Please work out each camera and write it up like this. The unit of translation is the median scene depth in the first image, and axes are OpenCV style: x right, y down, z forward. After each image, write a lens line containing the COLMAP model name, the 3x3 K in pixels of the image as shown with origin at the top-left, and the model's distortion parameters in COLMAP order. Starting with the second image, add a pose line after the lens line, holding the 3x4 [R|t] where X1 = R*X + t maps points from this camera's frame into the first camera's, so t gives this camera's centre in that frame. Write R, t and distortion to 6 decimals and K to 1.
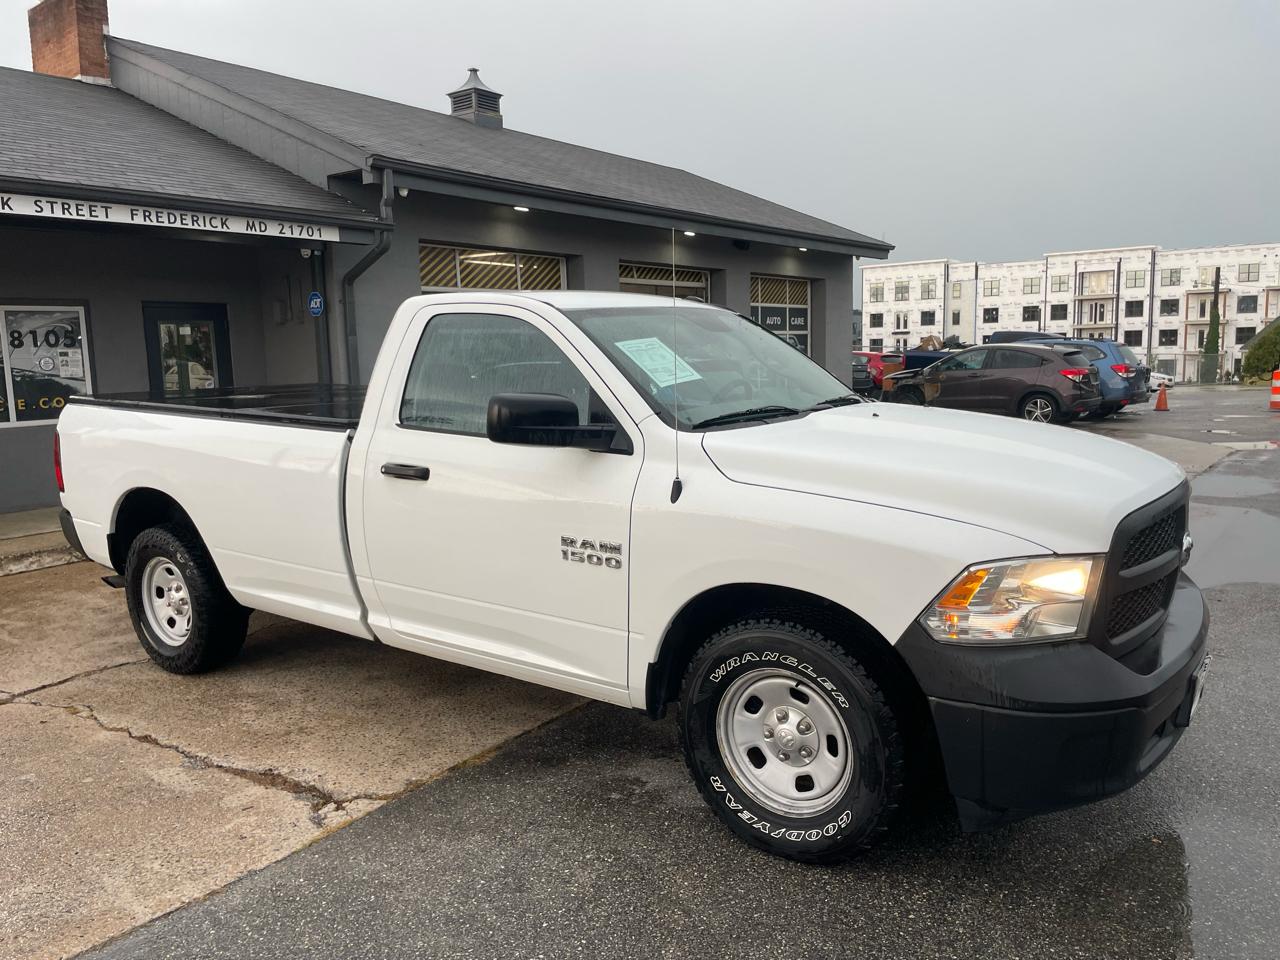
lens RADIAL K [[969.9, 0, 647.9], [0, 969.9, 476.7], [0, 0, 1]] dist [0.087624, -0.118684]
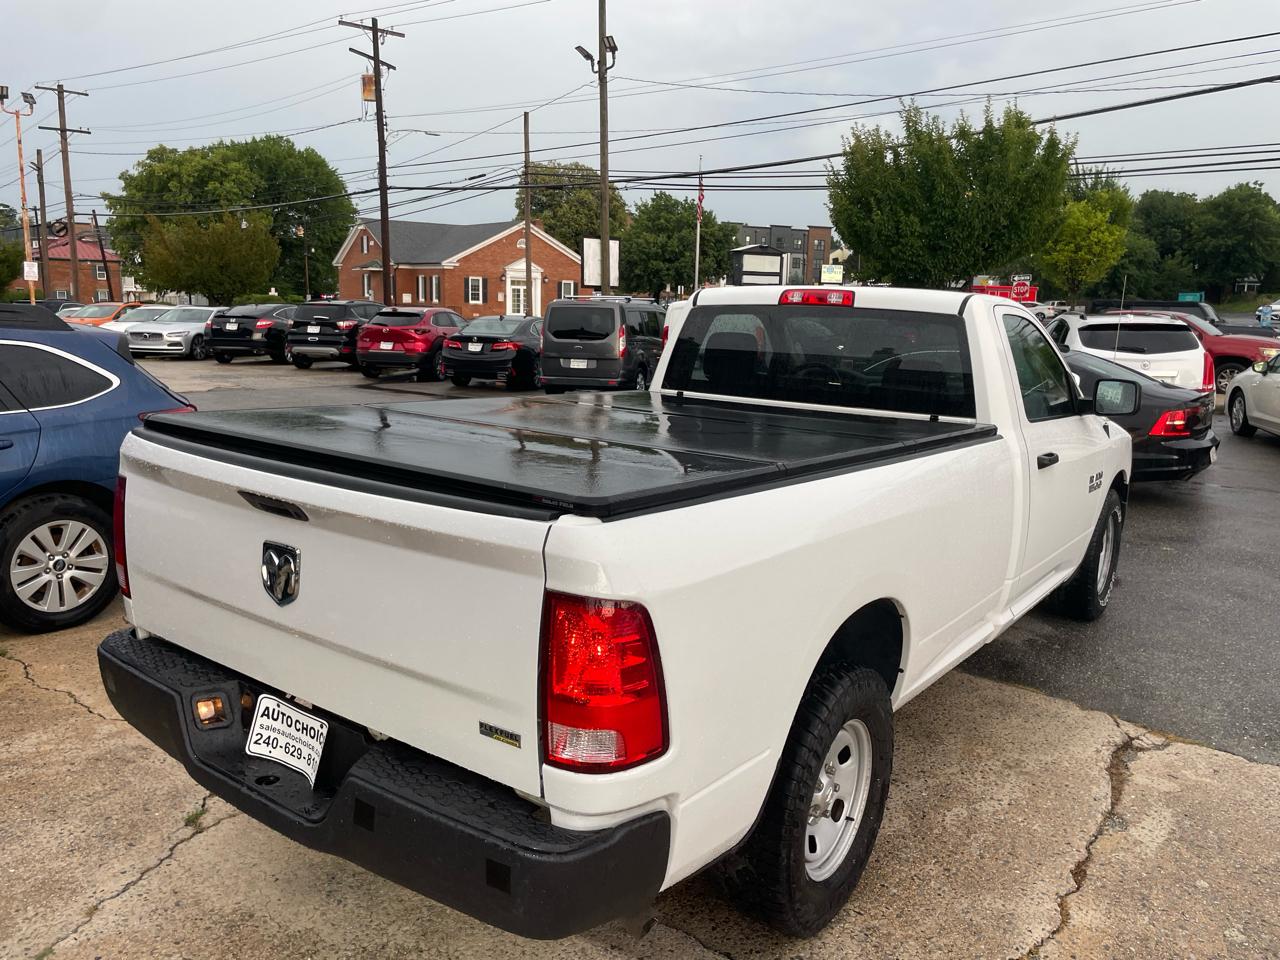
lens RADIAL K [[969.9, 0, 651.5], [0, 969.9, 465.3], [0, 0, 1]] dist [0.087624, -0.118684]
pose [[0.007573, -0.150311, 0.988610, -1.128035], [0.099618, 0.983834, 0.148821, -0.175318], [-0.994997, 0.097356, 0.022424, 1.188282]]
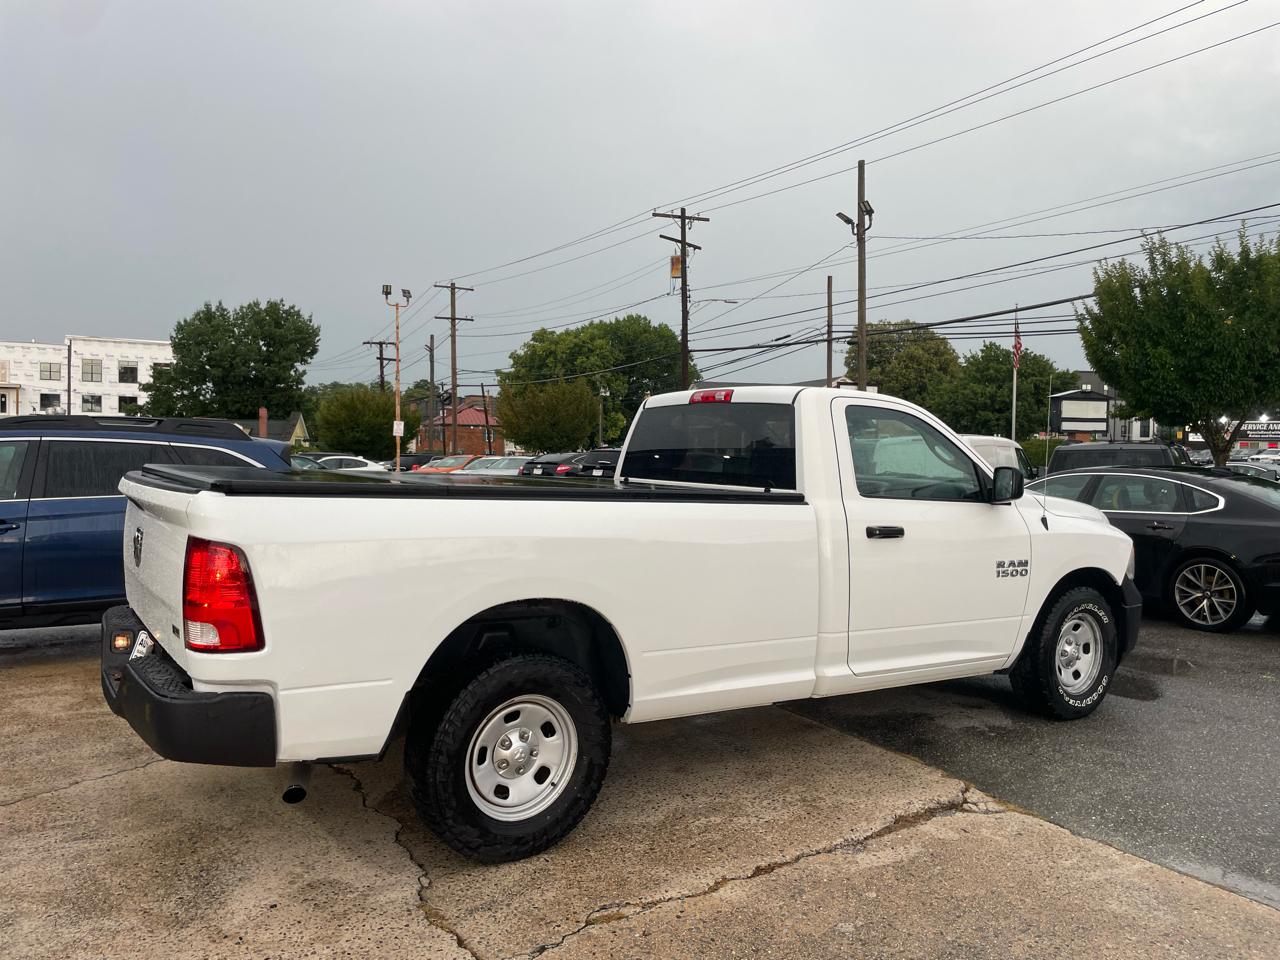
lens RADIAL K [[969.9, 0, 648.8], [0, 969.9, 466.8], [0, 0, 1]] dist [0.087624, -0.118684]
pose [[0.353939, 0.006266, 0.935247, -1.253720], [0.095214, 0.994541, -0.042697, -0.052945], [-0.930409, 0.104161, 0.351410, 0.701817]]
